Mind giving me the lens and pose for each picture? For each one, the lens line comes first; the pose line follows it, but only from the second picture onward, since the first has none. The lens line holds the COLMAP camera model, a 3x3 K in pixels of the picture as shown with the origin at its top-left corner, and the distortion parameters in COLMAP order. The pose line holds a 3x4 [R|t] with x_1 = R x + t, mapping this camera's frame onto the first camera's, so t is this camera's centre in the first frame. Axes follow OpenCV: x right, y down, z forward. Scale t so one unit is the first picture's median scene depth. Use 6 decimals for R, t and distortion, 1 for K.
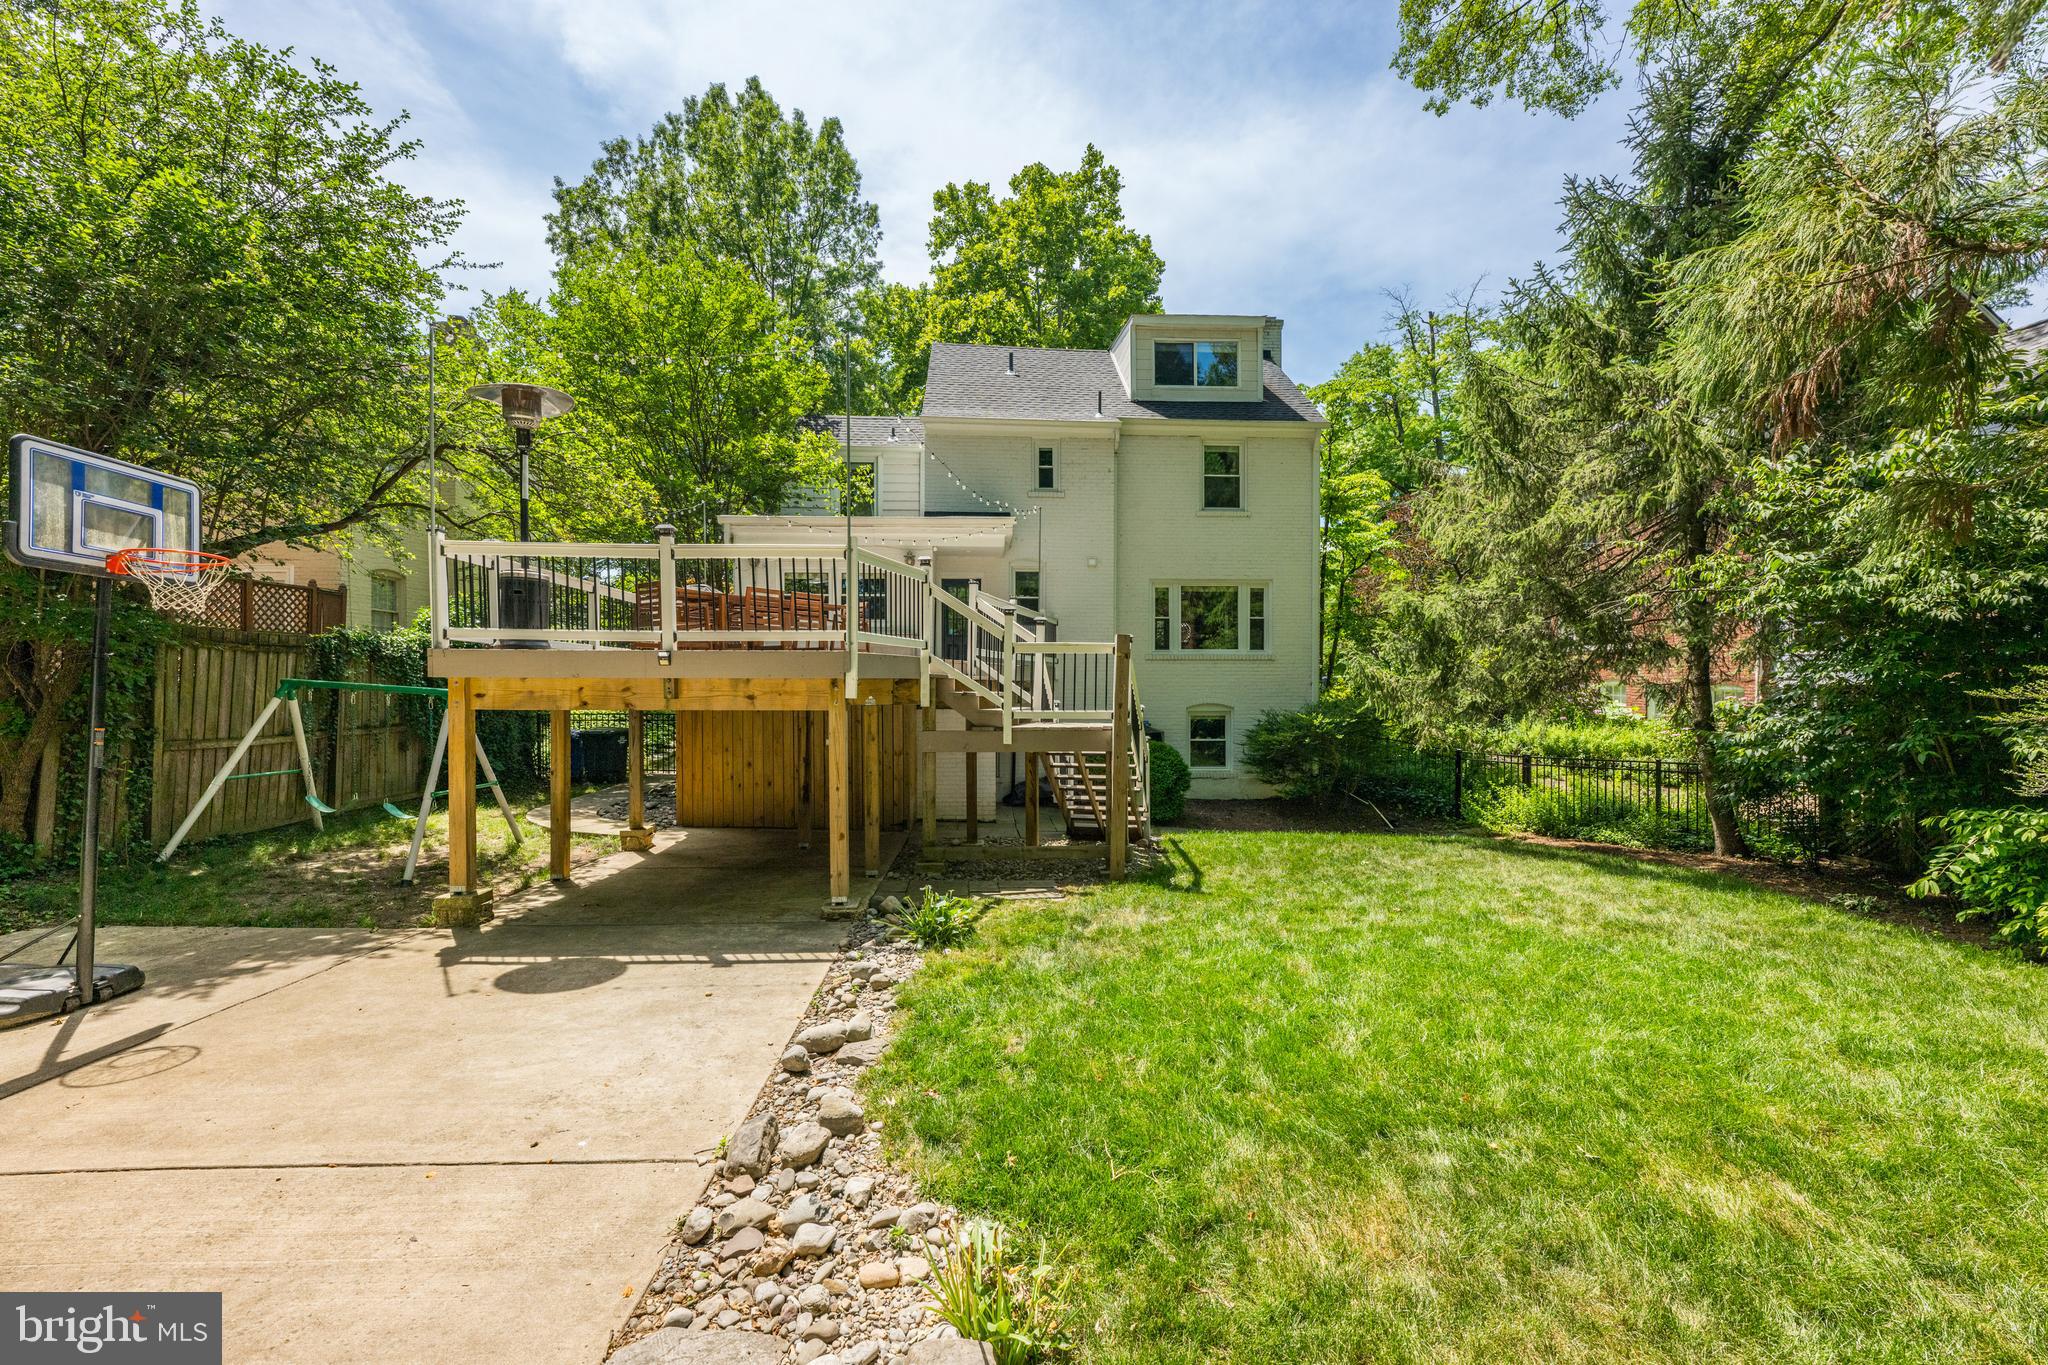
lens RADIAL K [[791.4, 0, 1036.3], [0, 791.4, 688.1], [0, 0, 1]] dist [-0.006167, 0.000077]
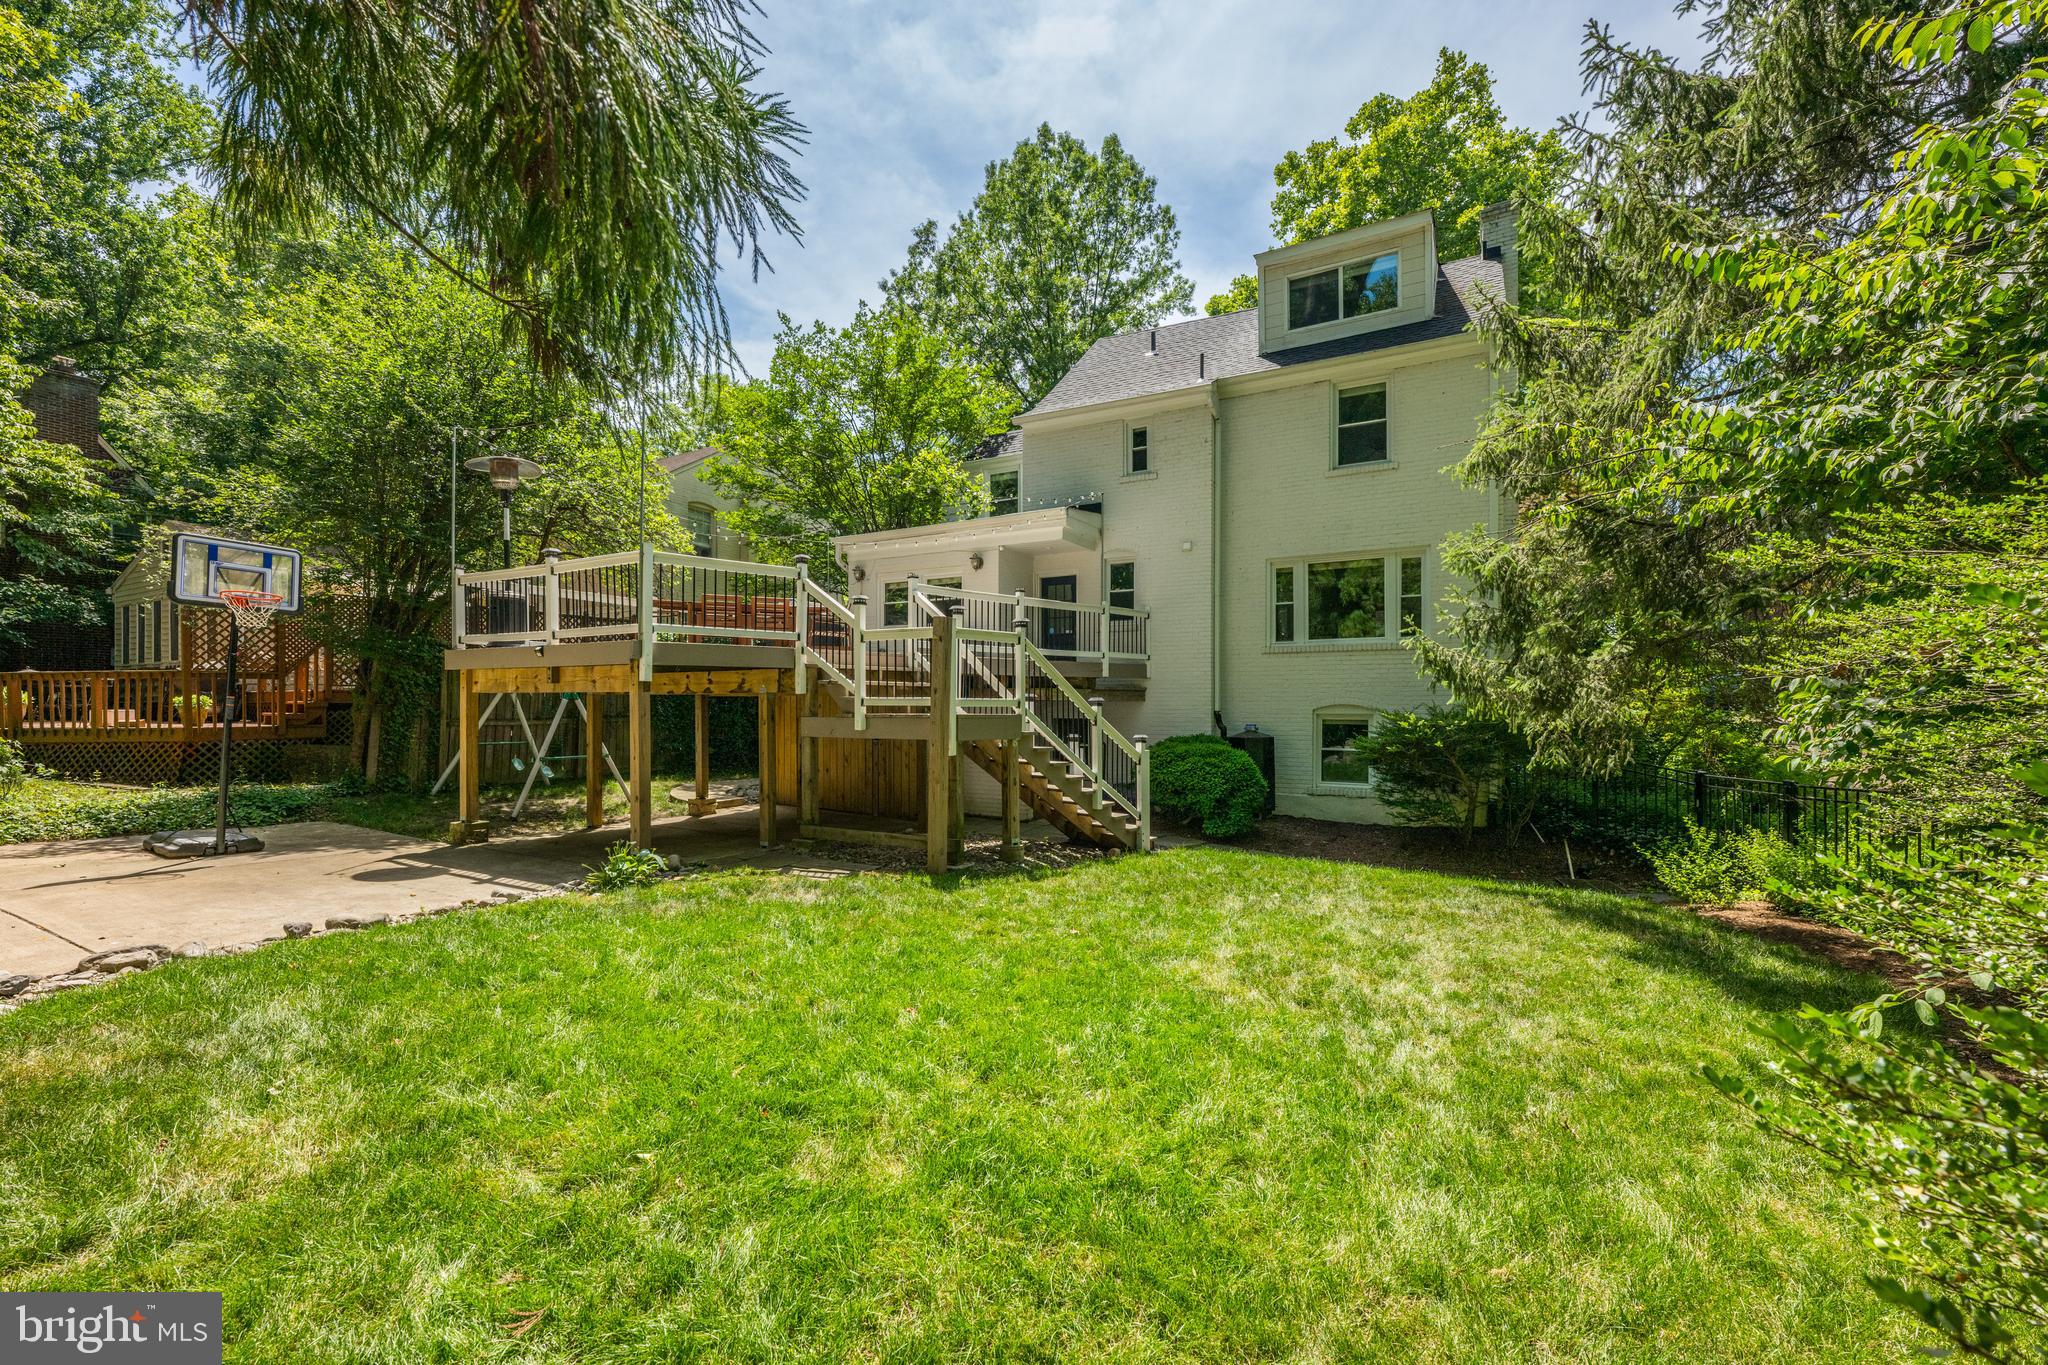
lens RADIAL K [[835.5, 0, 1089.5], [0, 835.5, 693.2], [0, 0, 1]] dist [0.000613, 0.000209]
pose [[0.853378, -0.009044, -0.521214, 0.458934], [-0.001190, 0.999813, -0.019296, 0.025926], [0.521291, 0.017087, 0.853208, 0.133996]]
